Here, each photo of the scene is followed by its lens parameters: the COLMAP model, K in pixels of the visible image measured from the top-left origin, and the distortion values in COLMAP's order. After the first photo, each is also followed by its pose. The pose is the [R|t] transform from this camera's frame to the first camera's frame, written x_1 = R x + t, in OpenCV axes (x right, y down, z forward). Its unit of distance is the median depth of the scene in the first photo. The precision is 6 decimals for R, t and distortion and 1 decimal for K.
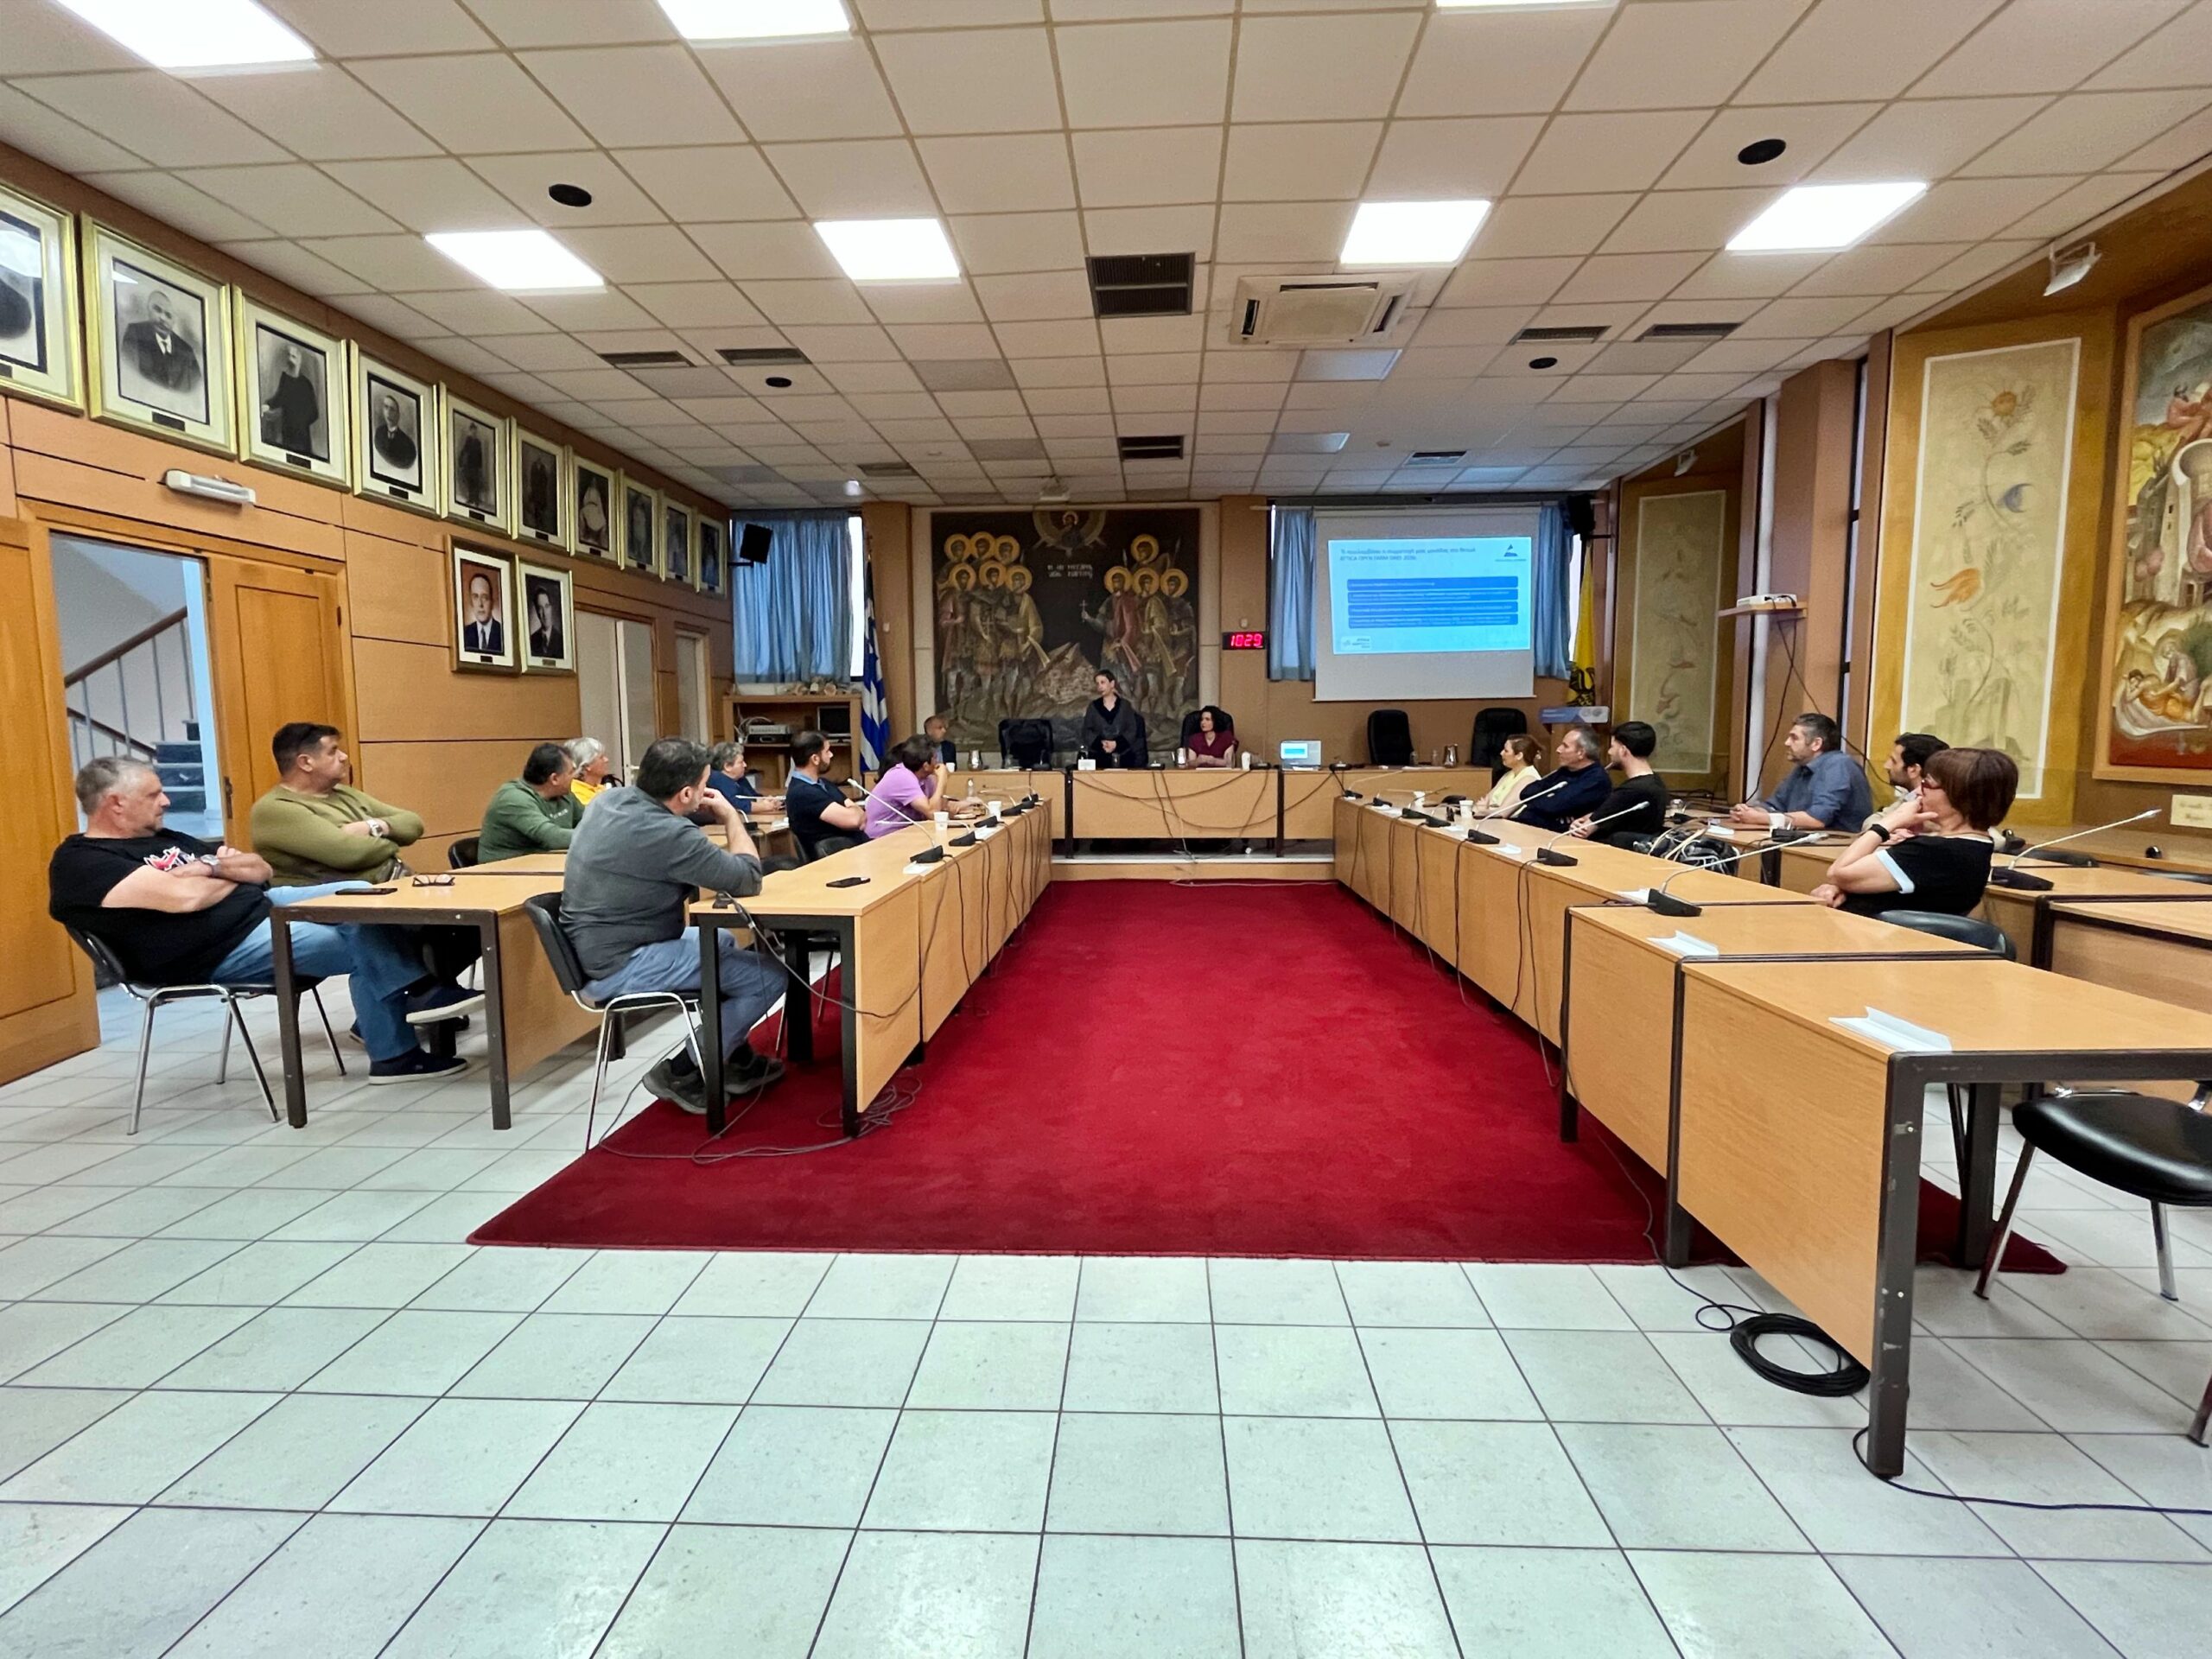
lens RADIAL K [[1056.0, 0, 1112.1], [0, 1056.0, 833.0], [0, 0, 1]] dist [-0.000777, 0.001165]
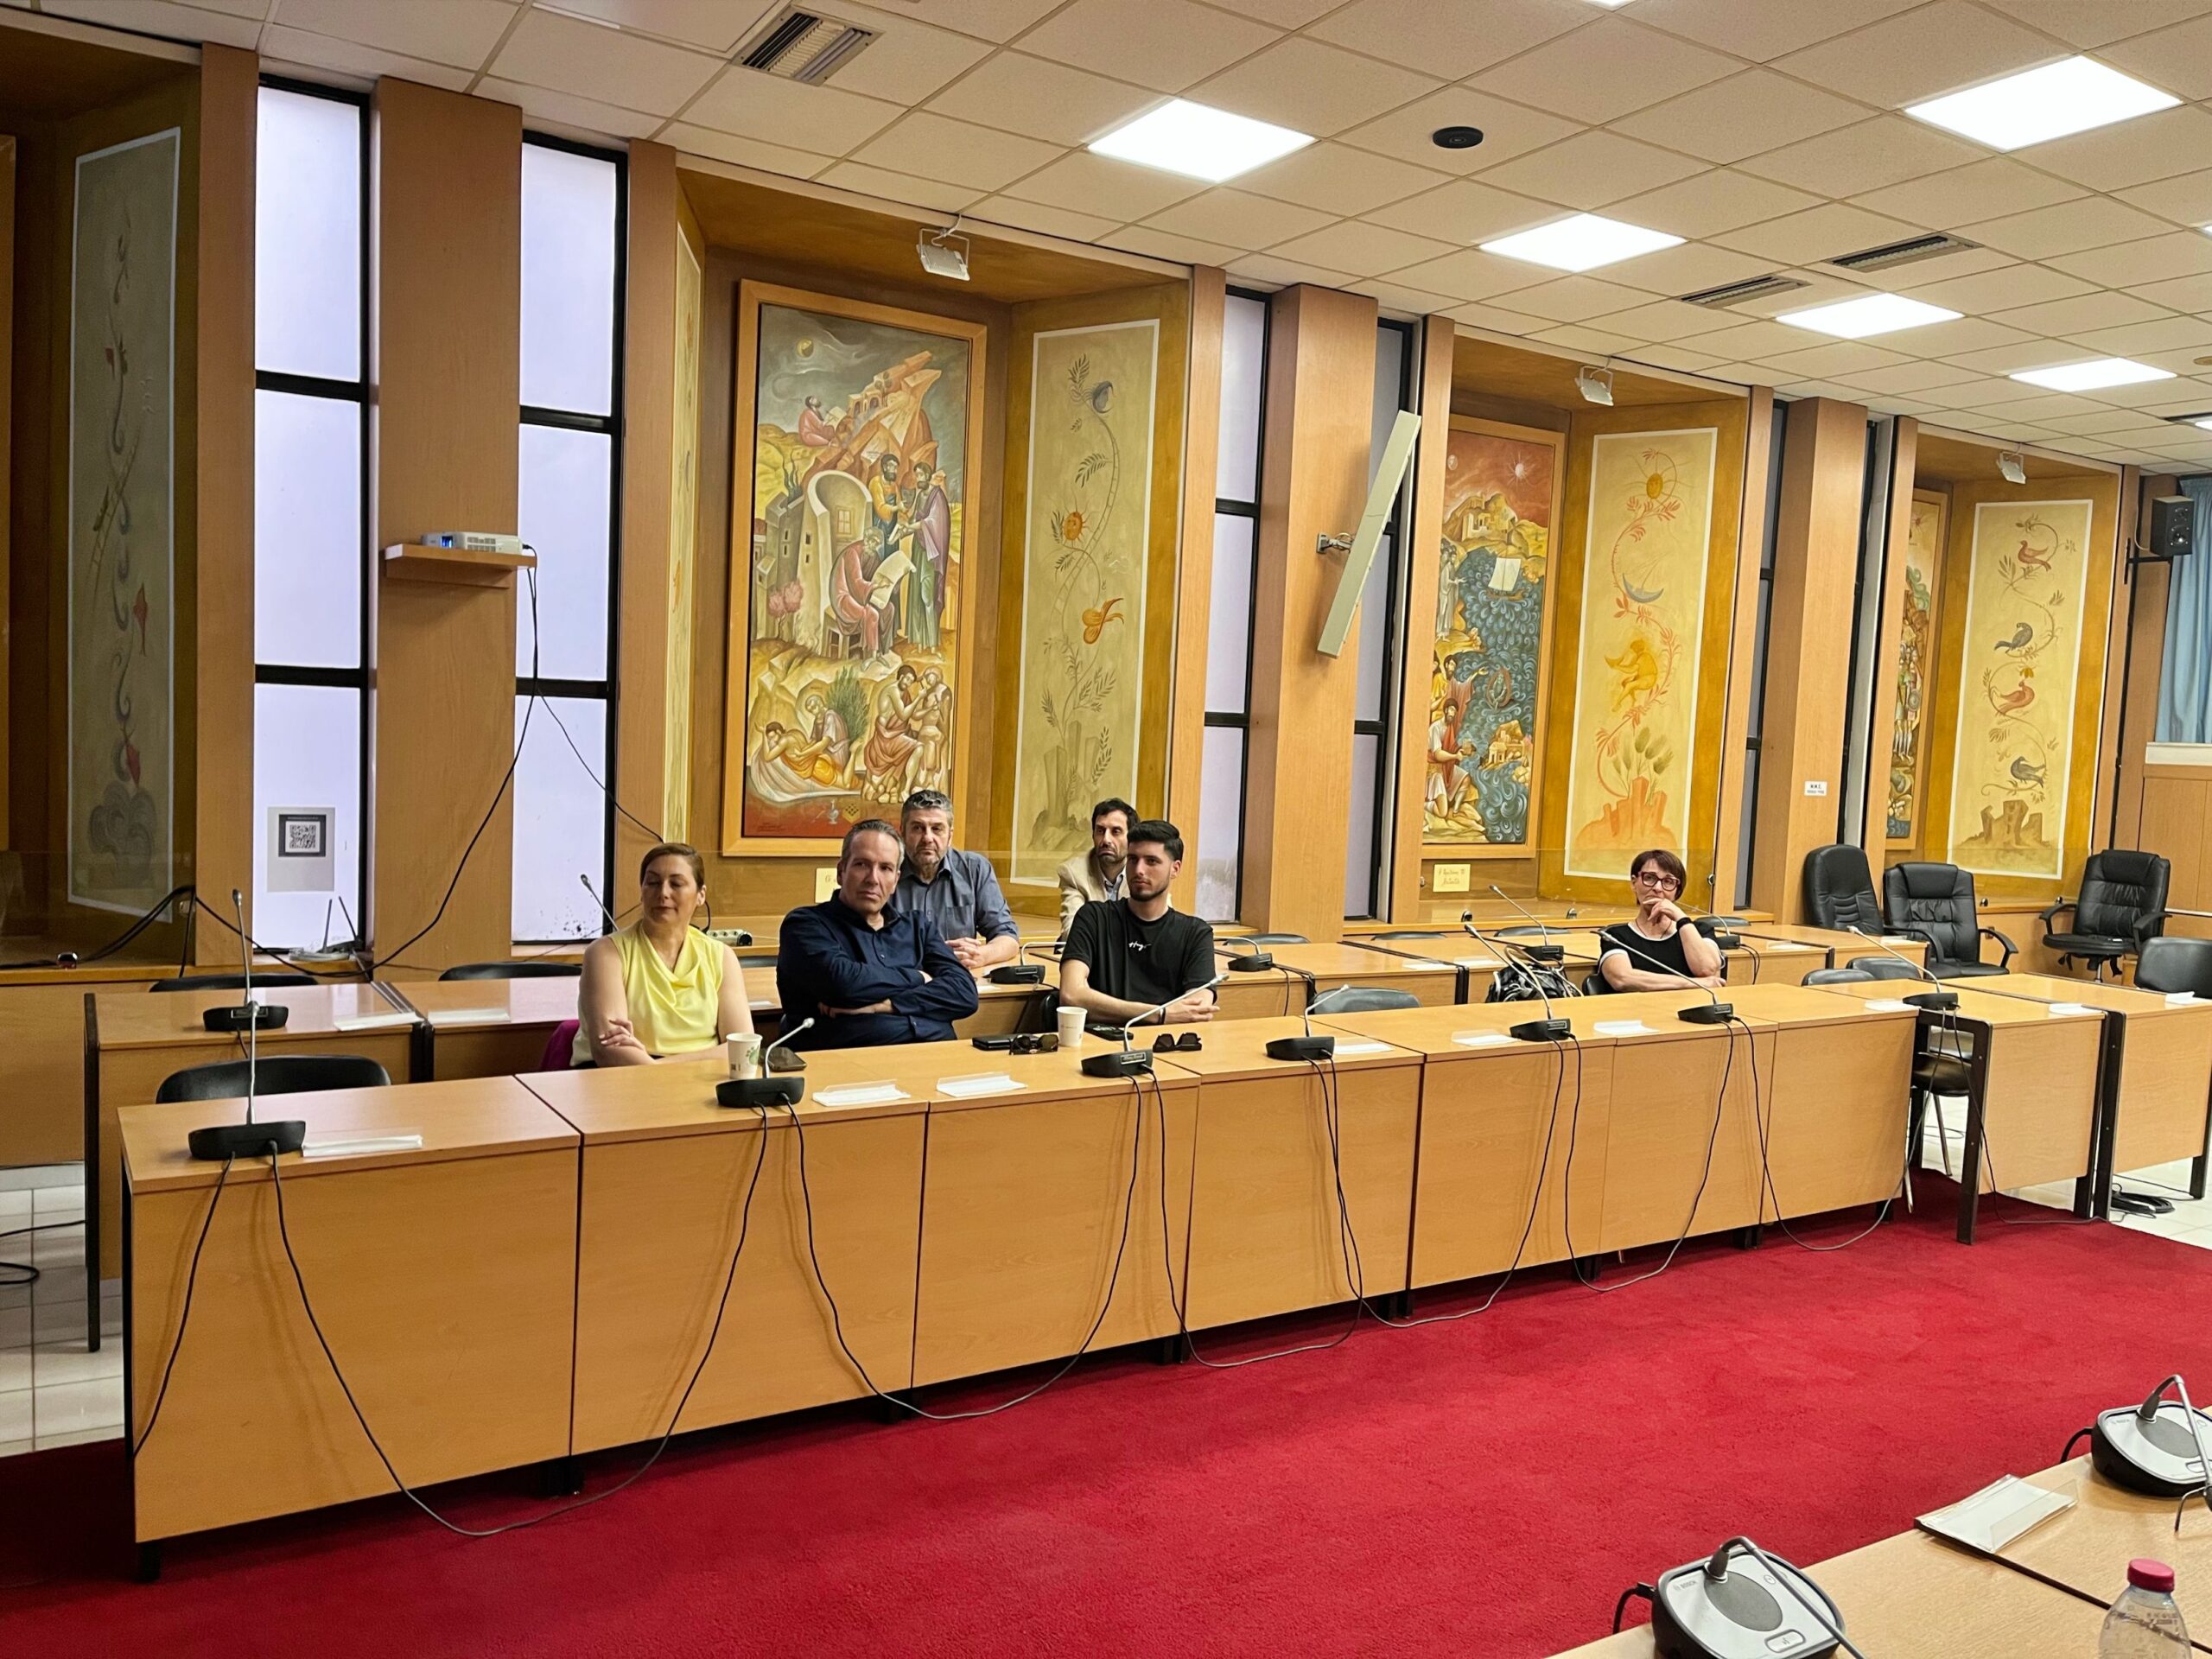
lens RADIAL K [[1665.3, 0, 1109.3], [0, 1665.3, 853.6], [0, 0, 1]] dist [0.044681, -0.000208]
pose [[-0.569228, -0.072452, 0.818981, -0.193064], [0.044299, 0.991960, 0.118545, -0.147149], [-0.820985, 0.103759, -0.561442, 1.148434]]
